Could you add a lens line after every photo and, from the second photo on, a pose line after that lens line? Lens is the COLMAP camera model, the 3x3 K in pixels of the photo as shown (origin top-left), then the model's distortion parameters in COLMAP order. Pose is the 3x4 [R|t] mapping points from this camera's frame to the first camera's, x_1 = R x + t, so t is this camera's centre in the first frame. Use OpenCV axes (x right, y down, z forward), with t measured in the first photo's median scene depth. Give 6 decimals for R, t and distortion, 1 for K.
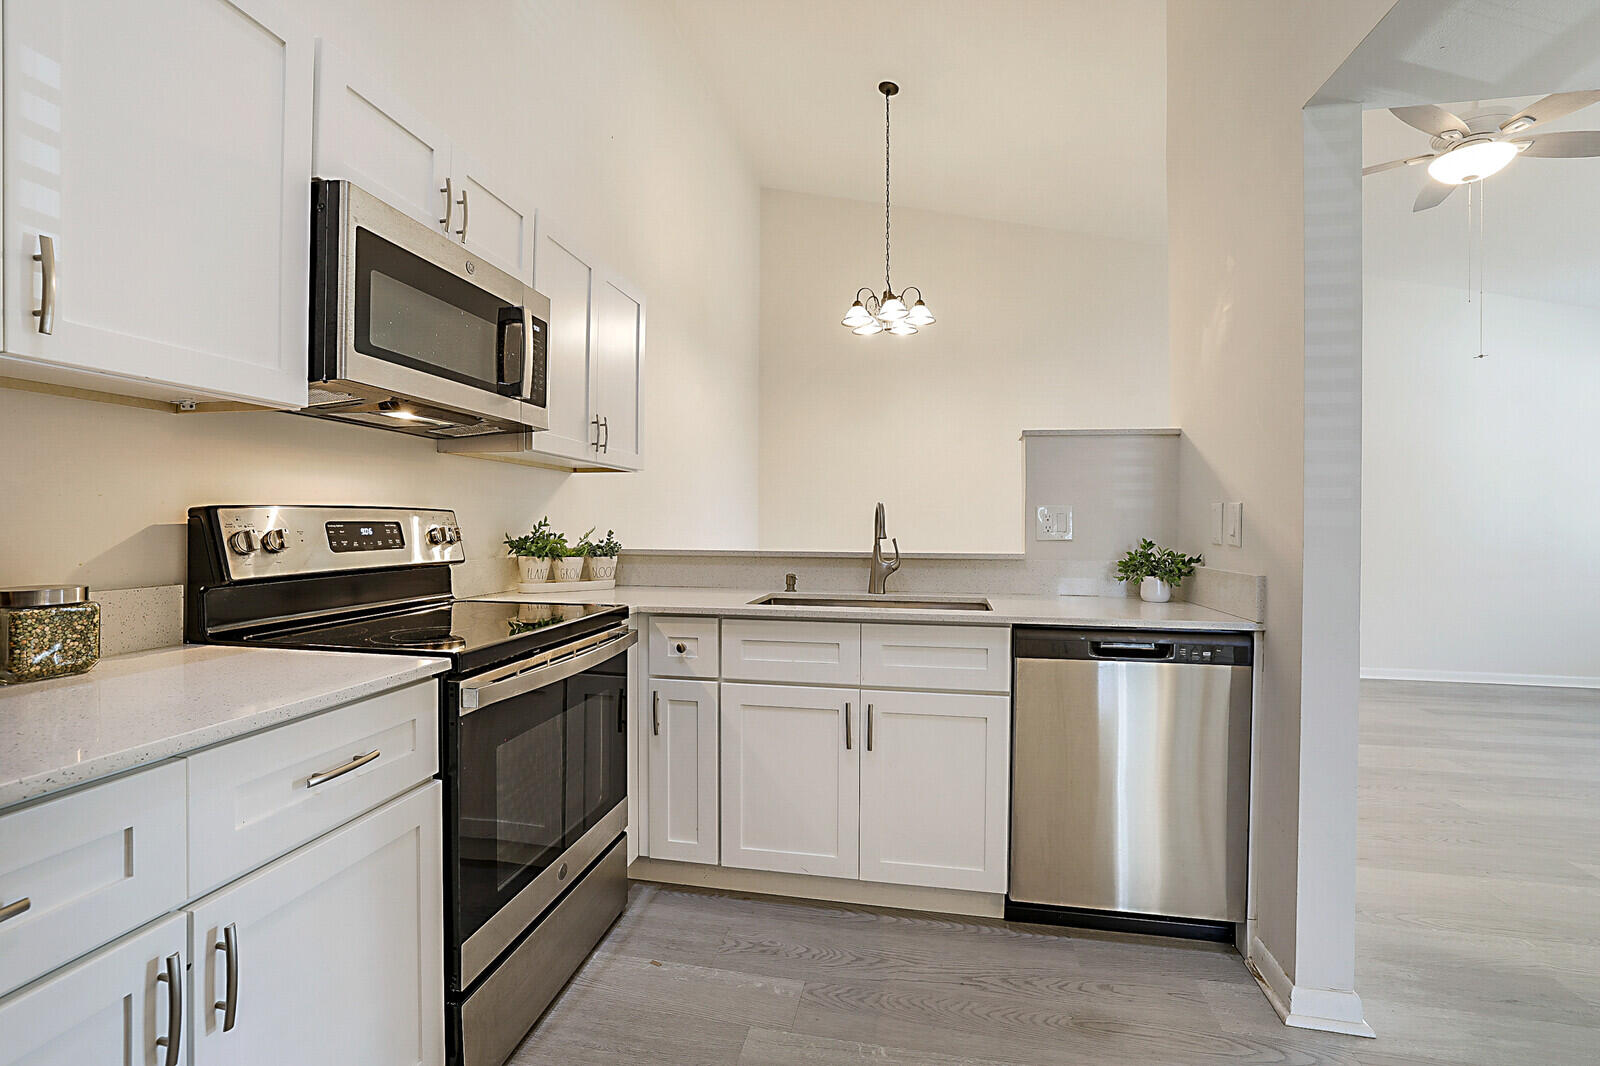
lens RADIAL K [[689.9, 0, 796.1], [0, 689.9, 564.6], [0, 0, 1]] dist [-0.031605, 0.014787]
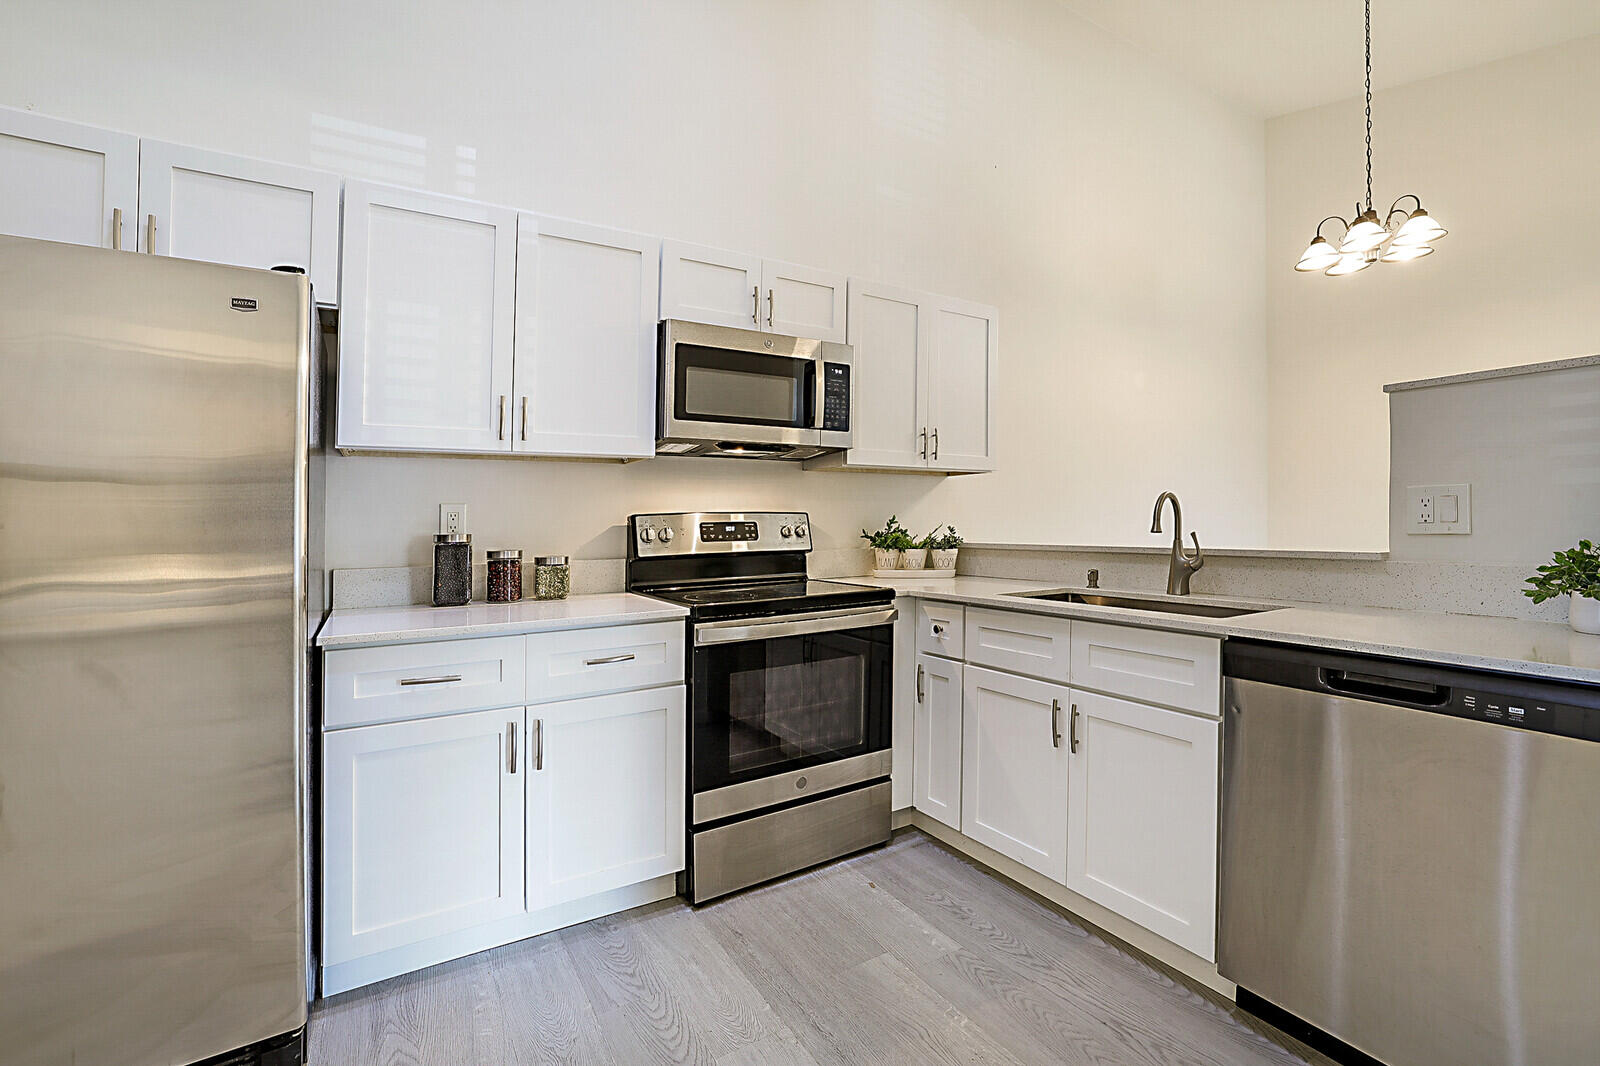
lens RADIAL K [[697.1, 0, 822.8], [0, 697.1, 552.3], [0, 0, 1]] dist [-0.020715, 0.000425]
pose [[0.684958, 0.016868, -0.728387, 0.565044], [-0.025931, 0.999663, -0.001235, 0.000737], [0.728121, 0.019734, 0.685165, 0.078602]]
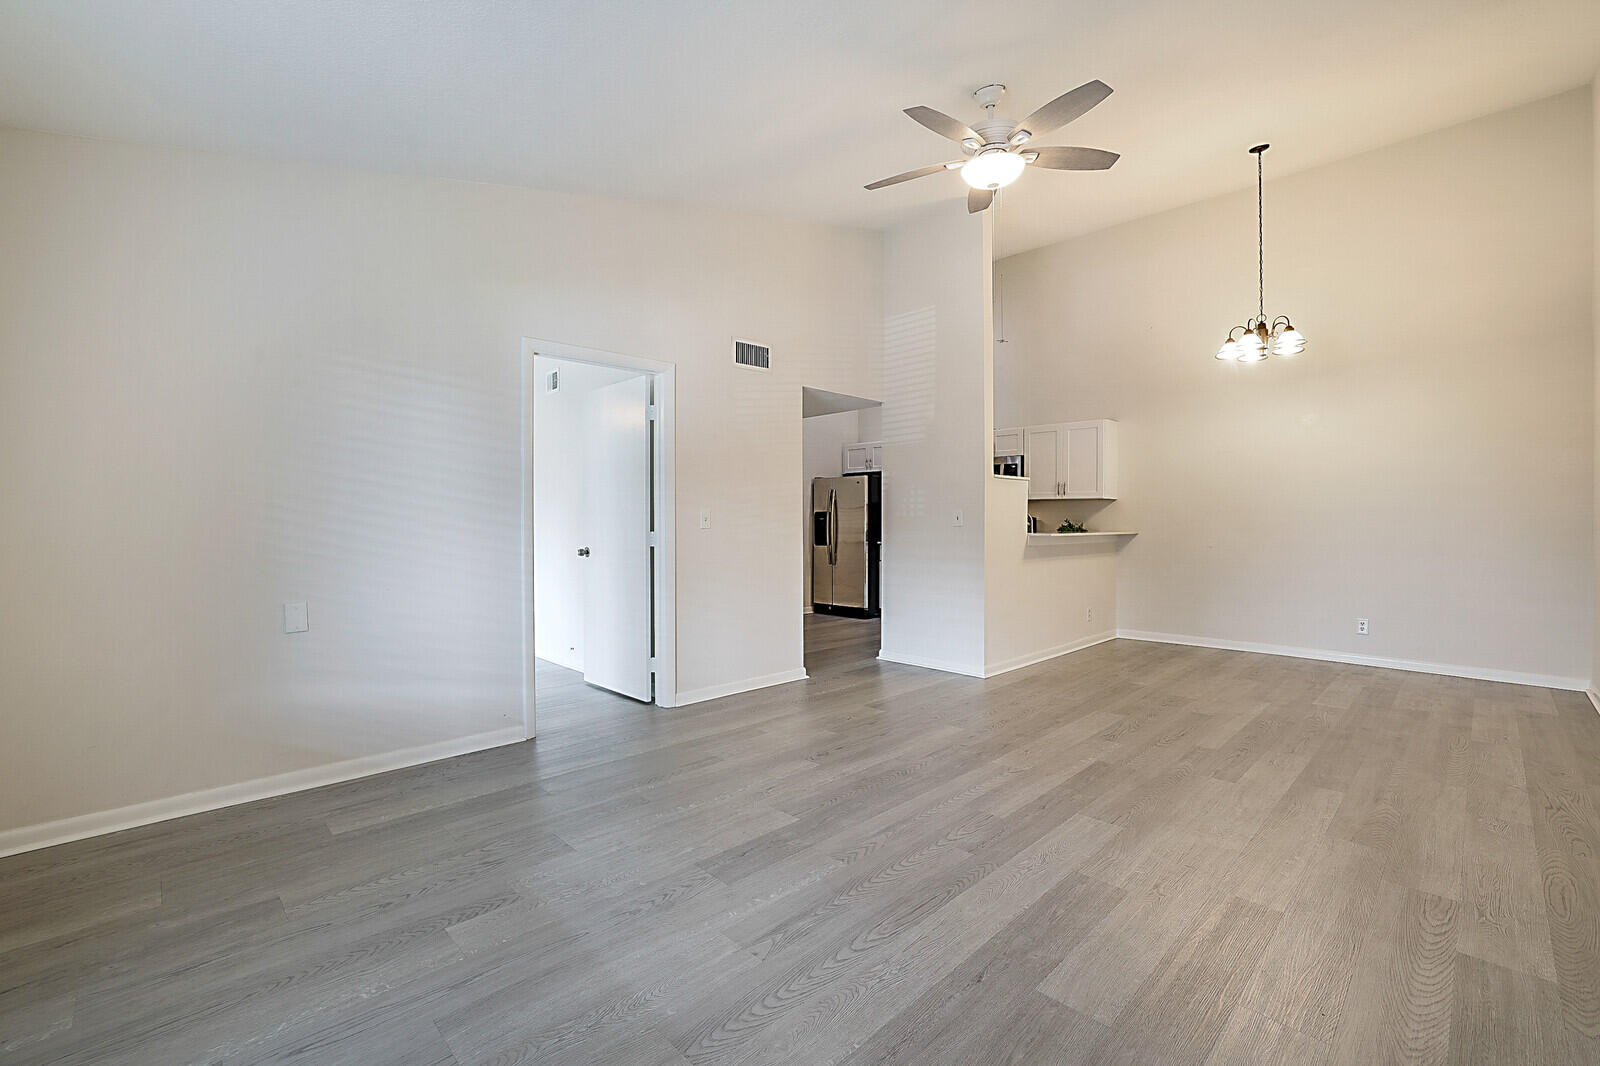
lens RADIAL K [[684.9, 0, 800.0], [0, 684.9, 533.0], [0, 0, 1]] dist [-0.041779, 0.000318]
pose [[-0.570629, 0.013332, -0.821100, 3.249907], [-0.043702, 0.997958, 0.046575, -0.117146], [0.820044, 0.062461, -0.568882, 2.144619]]
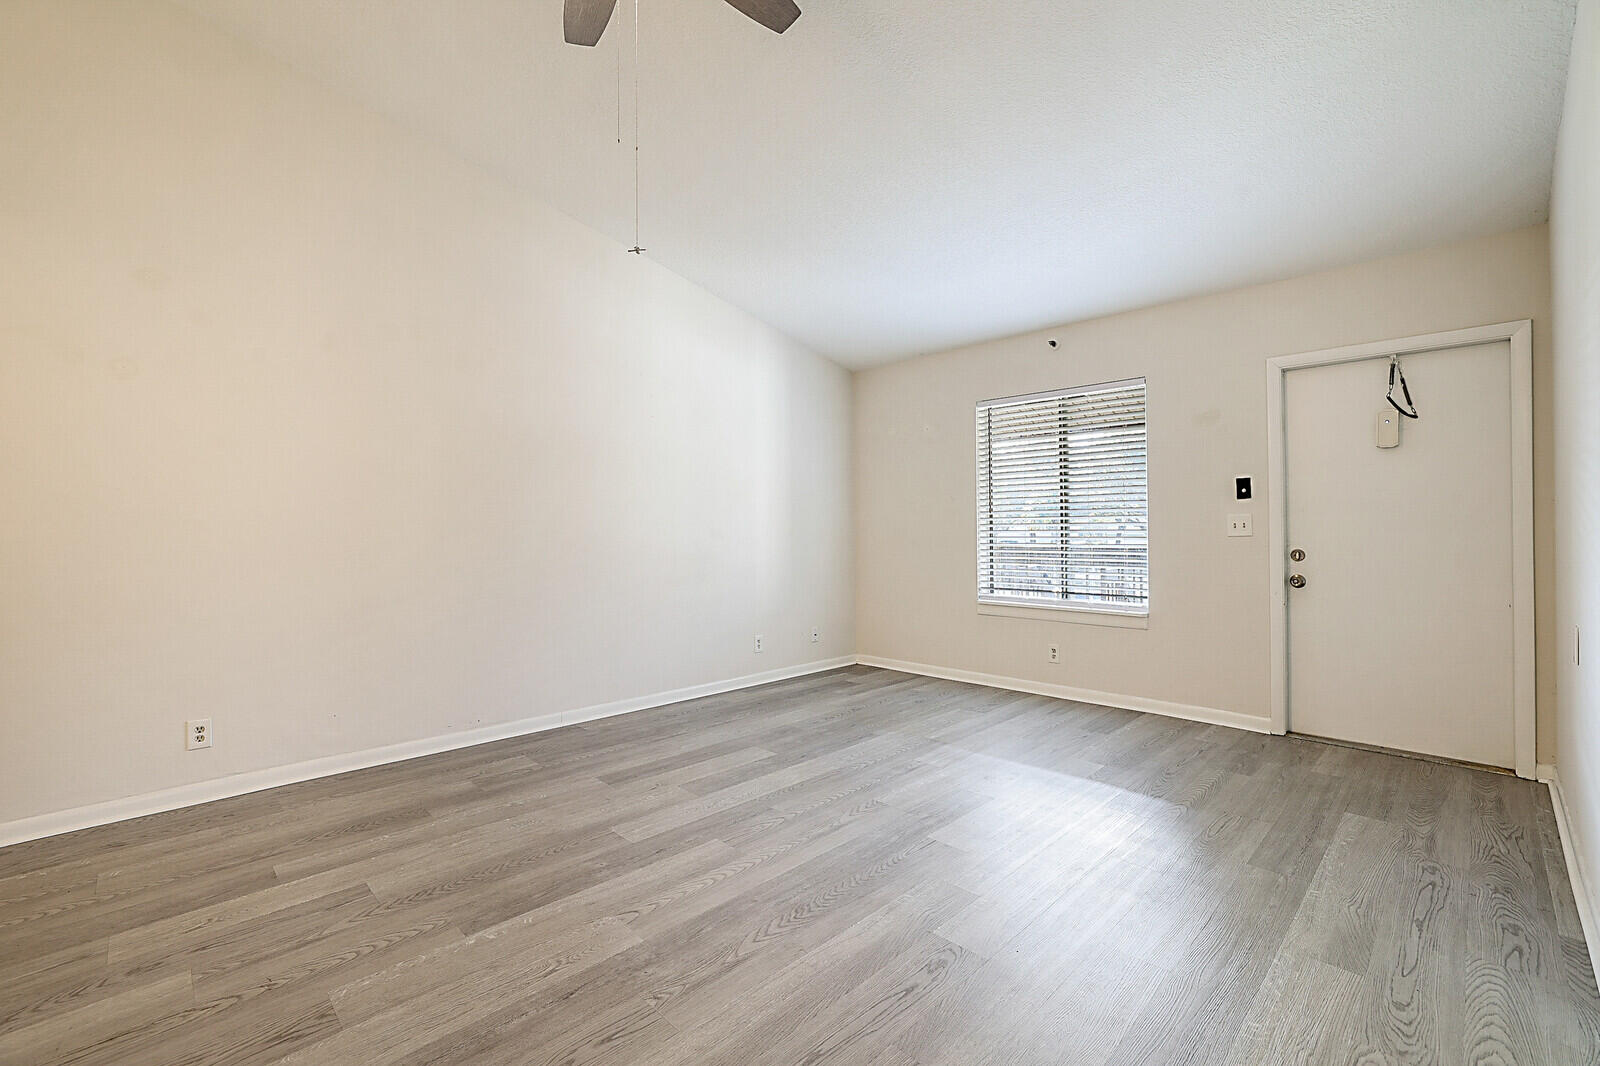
lens RADIAL K [[691.3, 0, 802.6], [0, 691.3, 520.4], [0, 0, 1]] dist [-0.019704, 0.000567]
pose [[0.564542, -0.001821, 0.825403, 0.938236], [0.054465, 0.997900, -0.035051, -0.061323], [-0.823606, 0.064744, 0.563455, 0.830907]]
